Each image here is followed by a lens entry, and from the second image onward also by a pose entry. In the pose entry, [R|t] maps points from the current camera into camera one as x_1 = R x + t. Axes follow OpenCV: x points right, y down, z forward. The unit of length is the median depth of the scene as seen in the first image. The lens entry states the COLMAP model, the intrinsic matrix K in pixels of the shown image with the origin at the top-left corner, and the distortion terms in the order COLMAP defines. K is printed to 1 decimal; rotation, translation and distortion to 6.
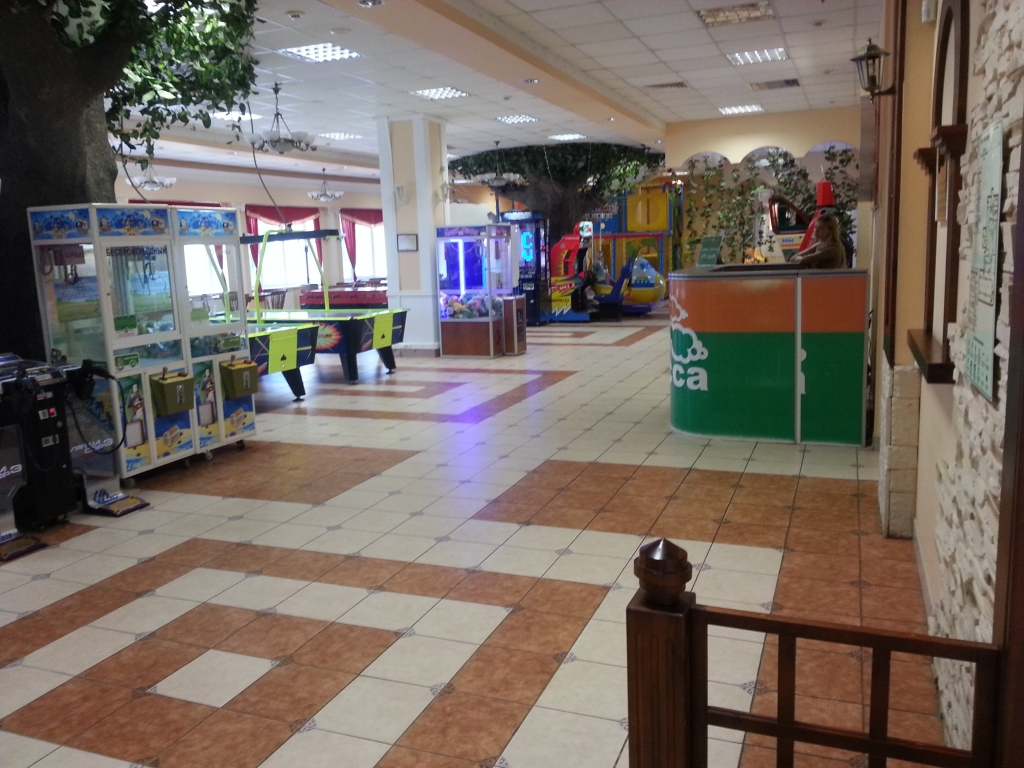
lens RADIAL K [[823.2, 0, 512.0], [0, 823.2, 384.0], [0, 0, 1]] dist [0.115171, -0.212040]
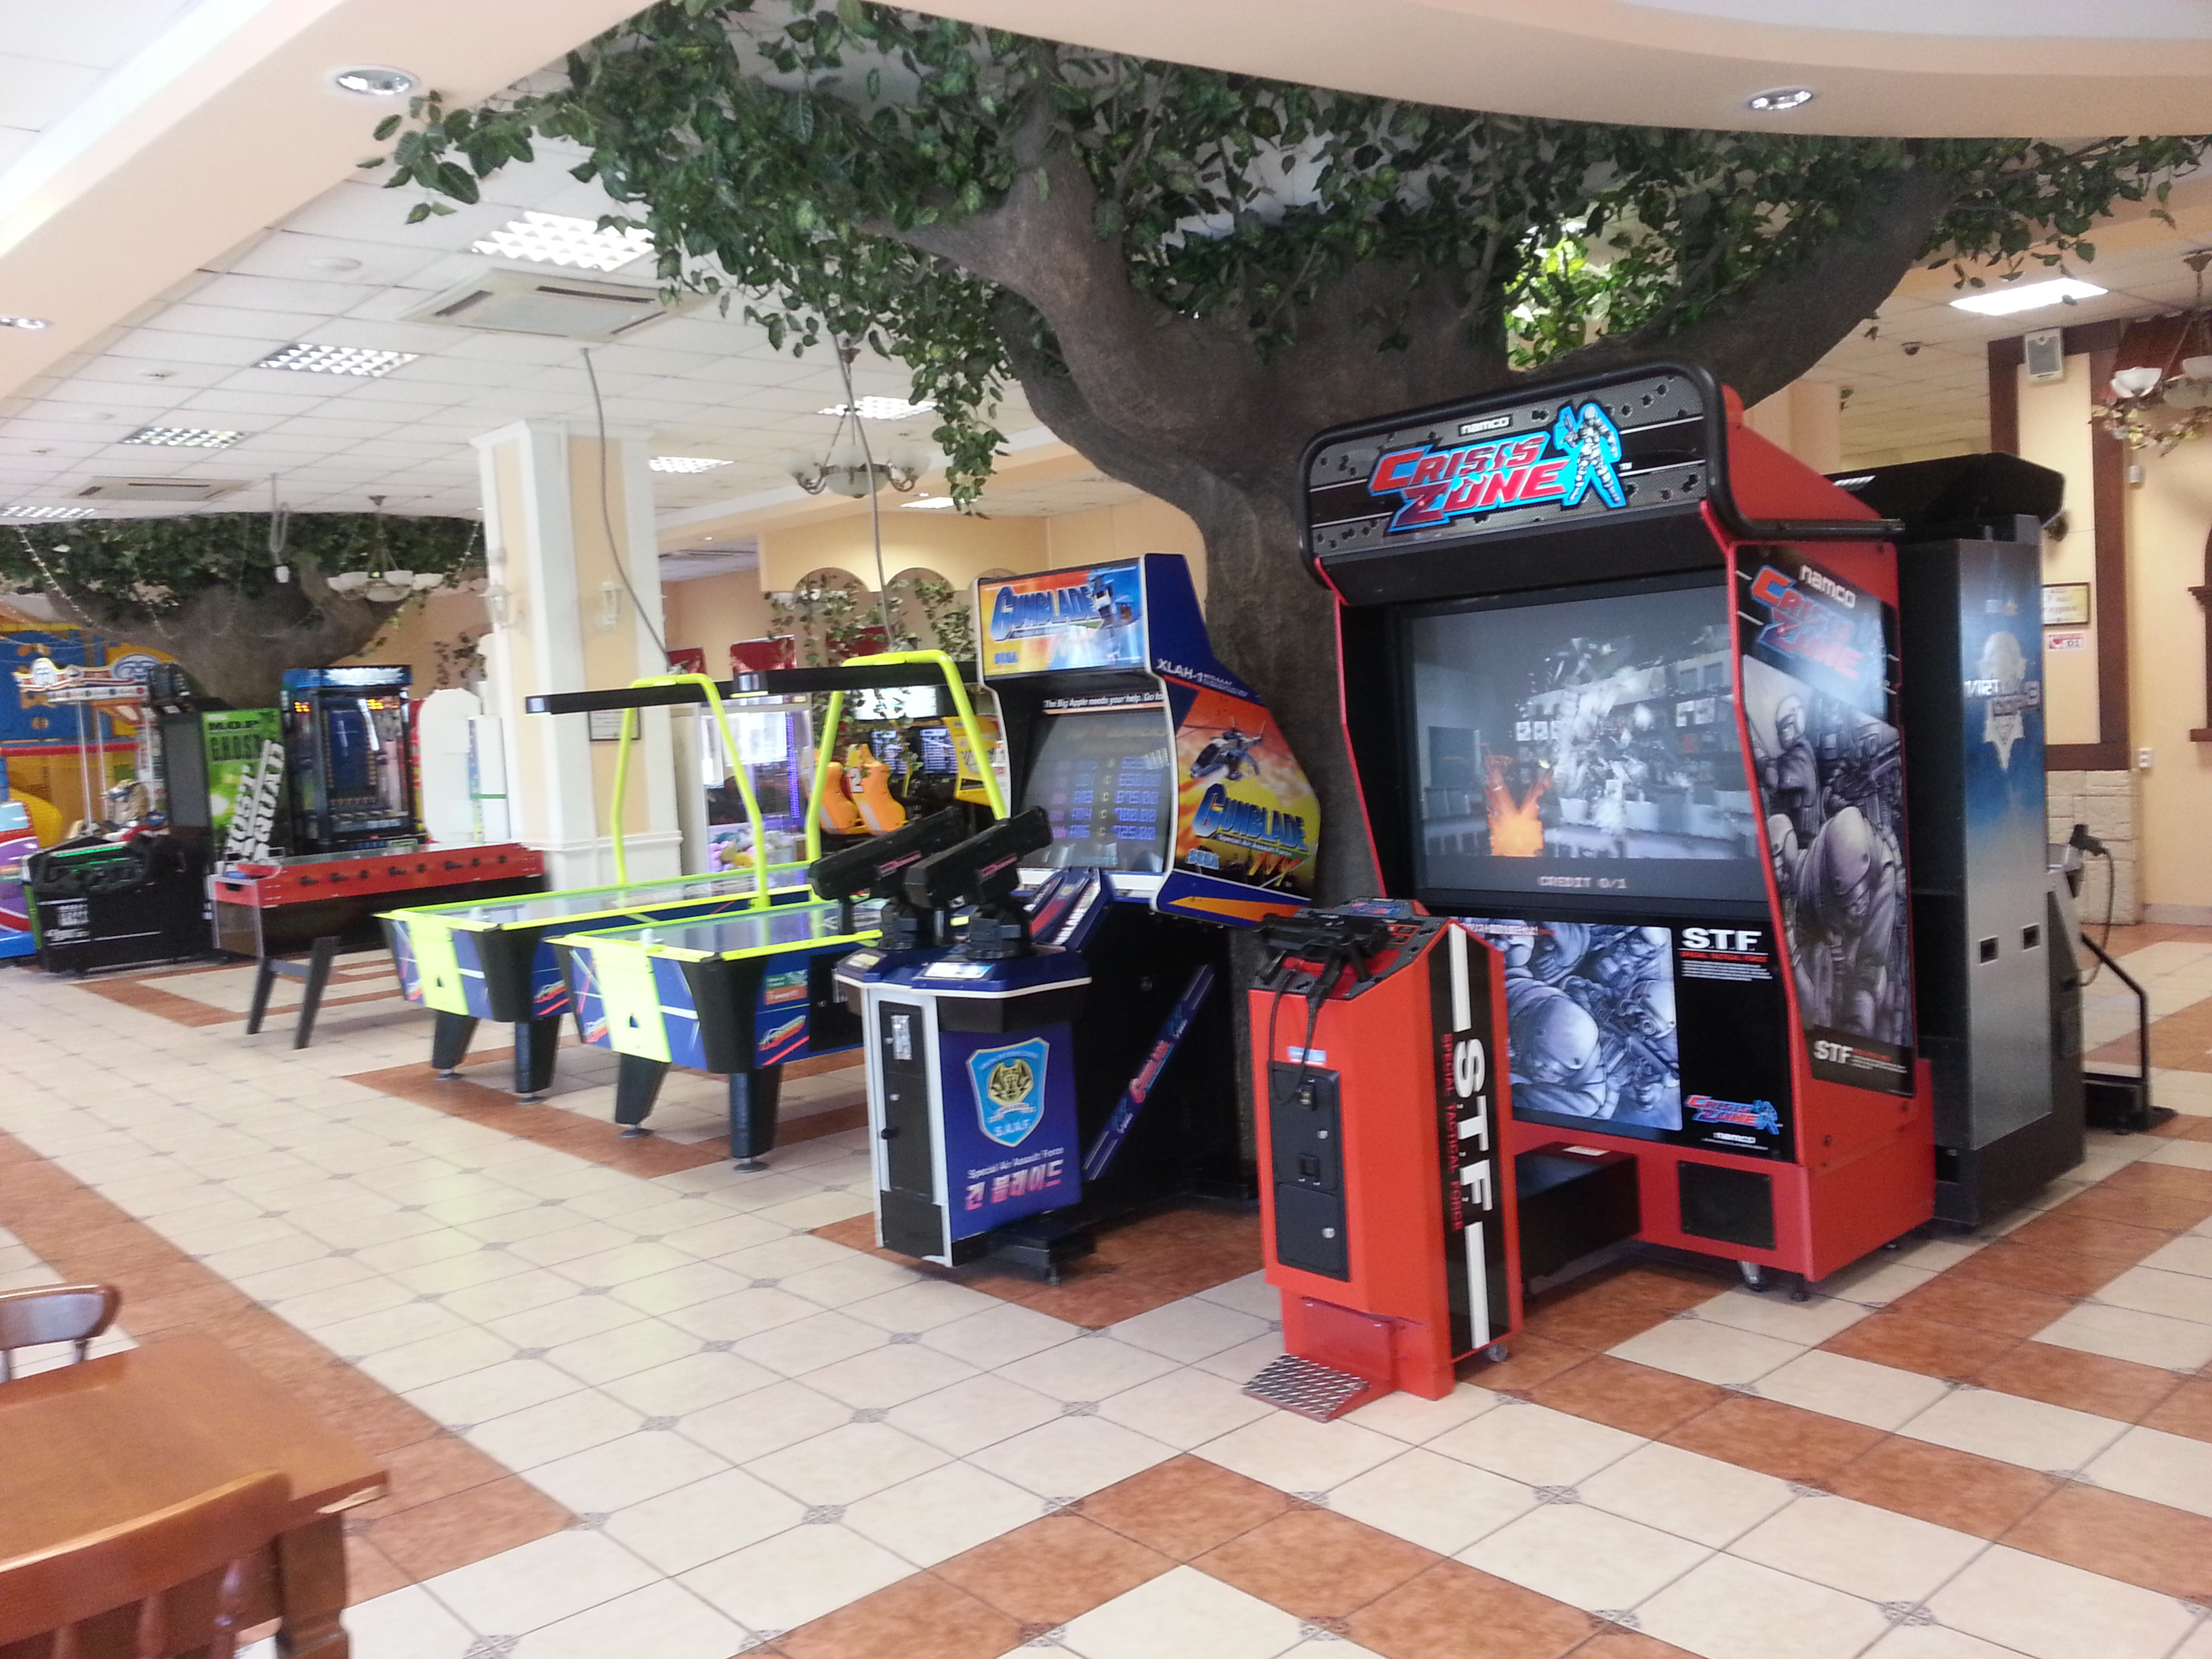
lens RADIAL K [[1778.3, 0, 1106.0], [0, 1778.3, 829.5], [0, 0, 1]] dist [0.115171, -0.212040]
pose [[0.444973, -0.052066, 0.894029, -1.357989], [0.187083, 0.981686, -0.035944, -0.065686], [-0.875785, 0.183252, 0.446564, 0.654944]]
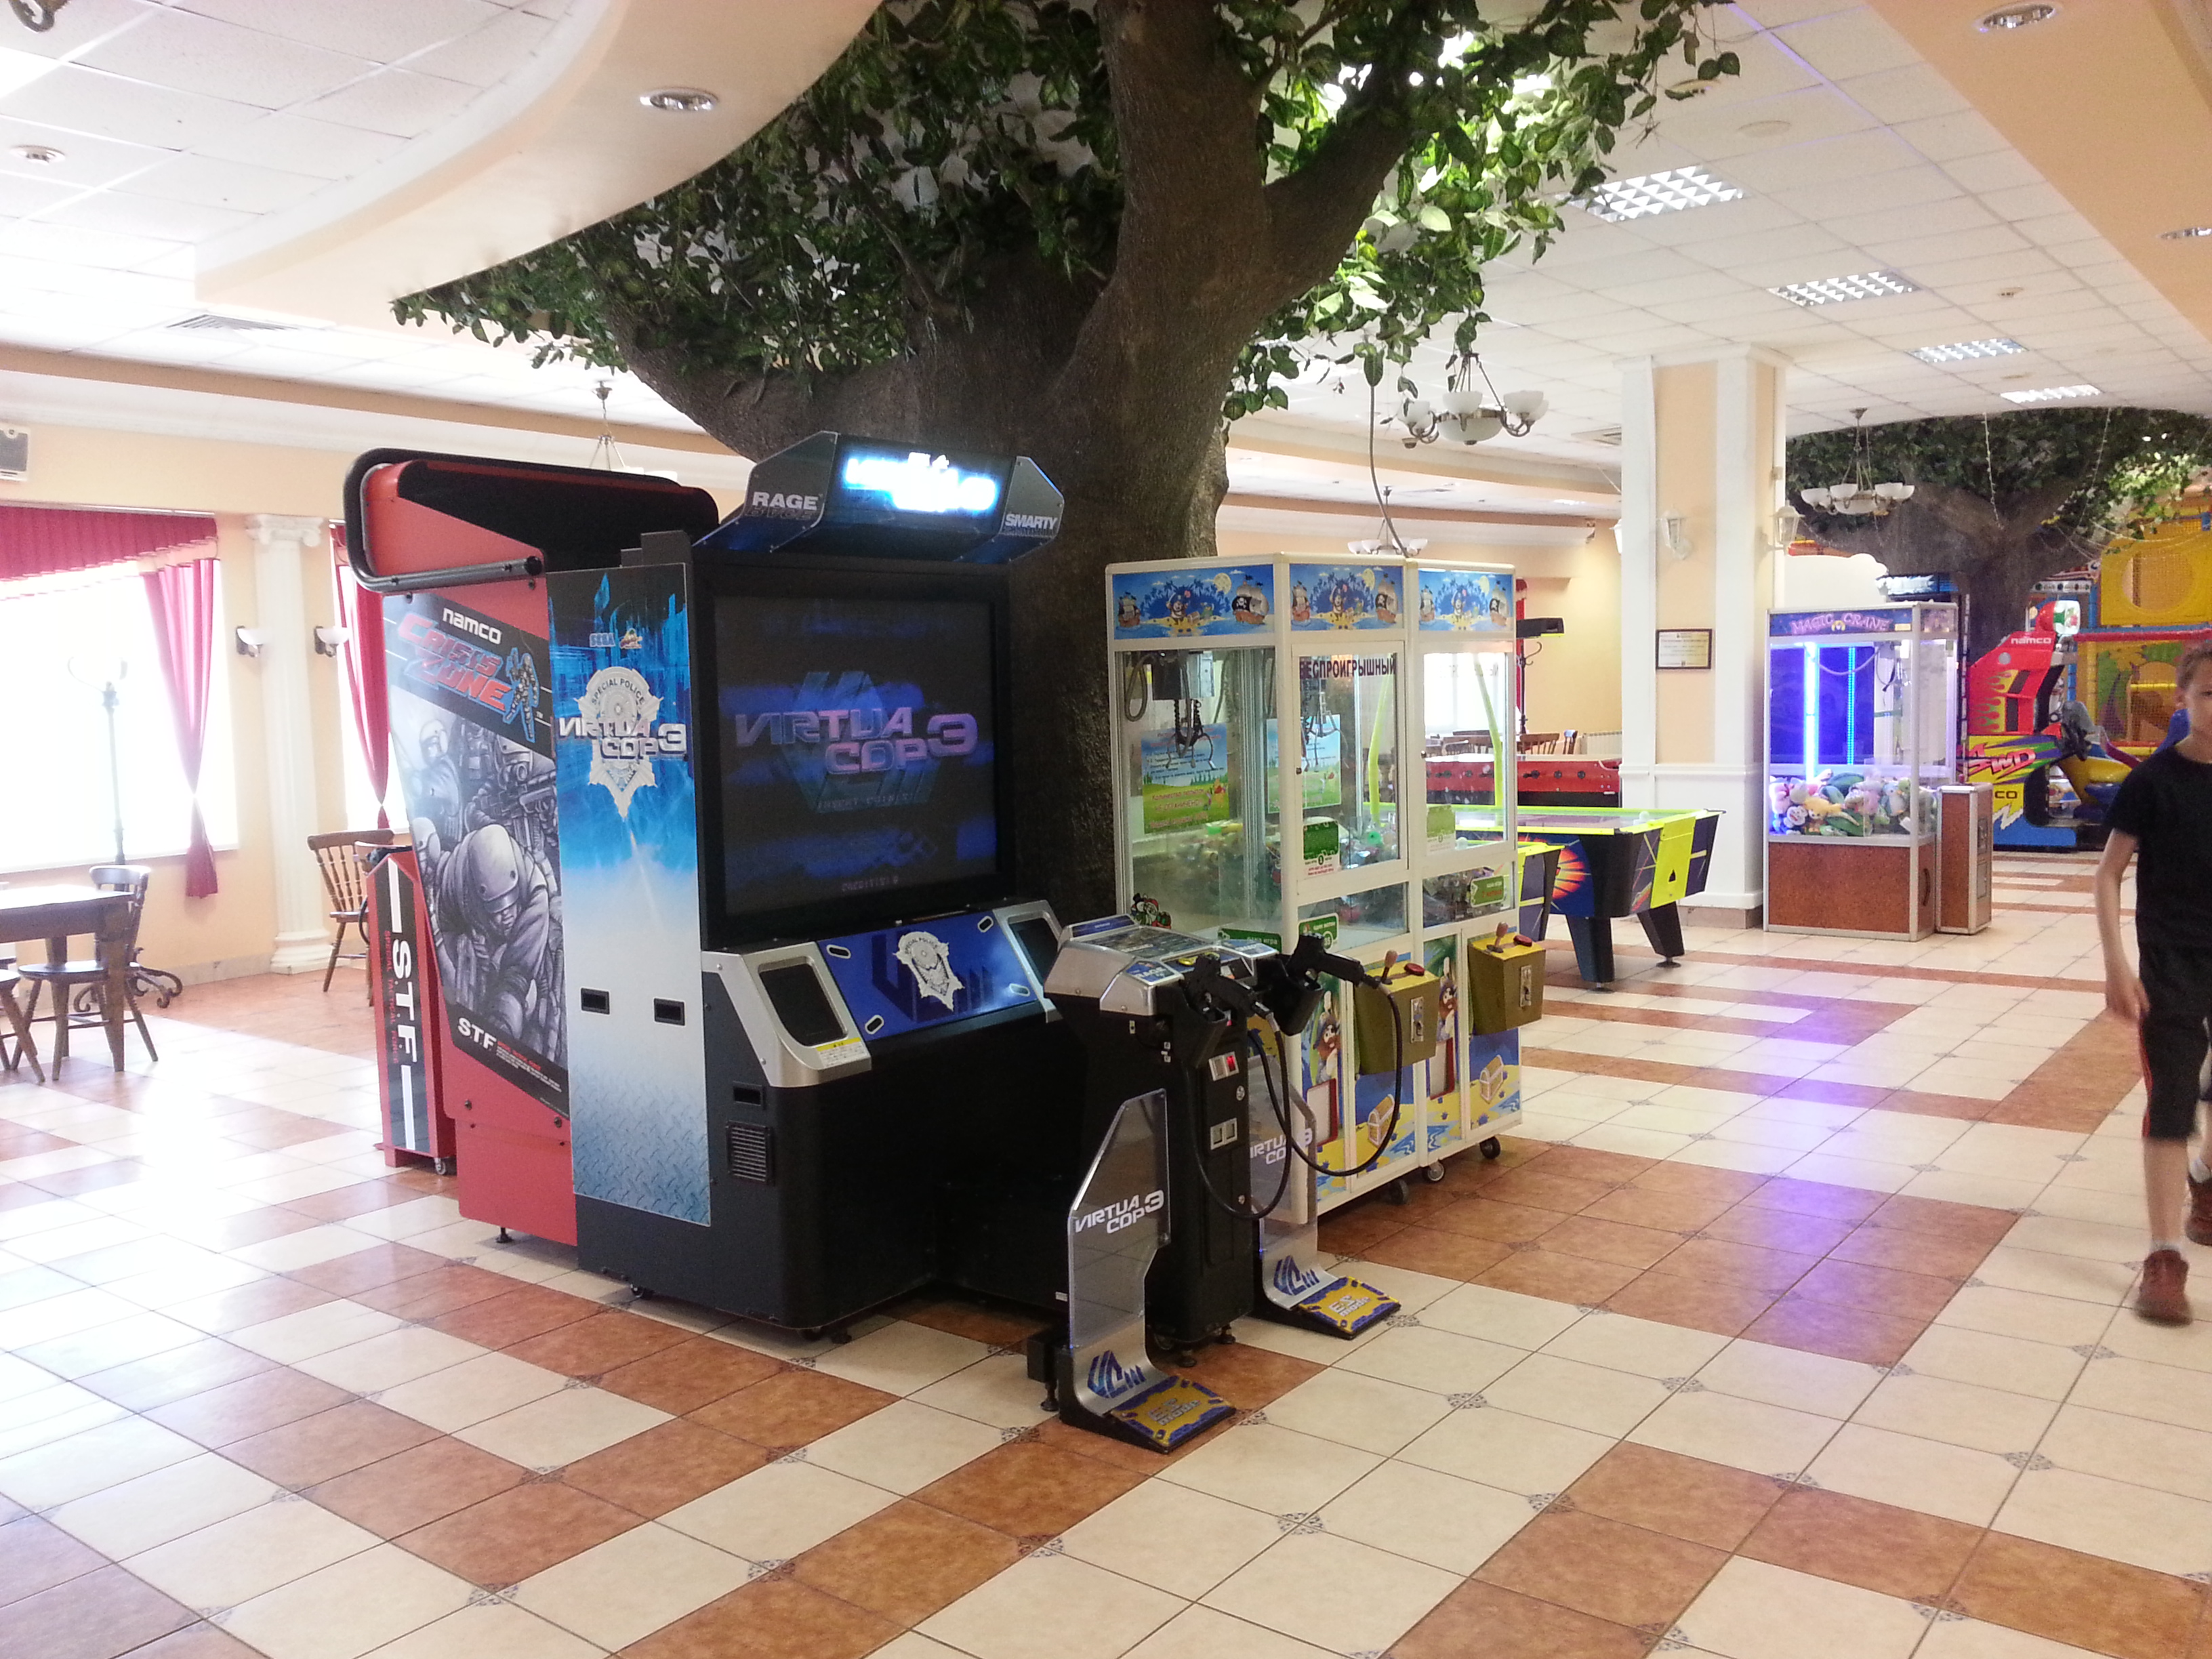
lens RADIAL K [[1778.3, 0, 1106.0], [0, 1778.3, 829.5], [0, 0, 1]] dist [0.115171, -0.212040]
pose [[0.961583, 0.033540, -0.272458, -0.260211], [-0.052748, 0.996588, -0.063484, -0.013874], [0.269399, 0.075417, 0.960071, 0.104875]]
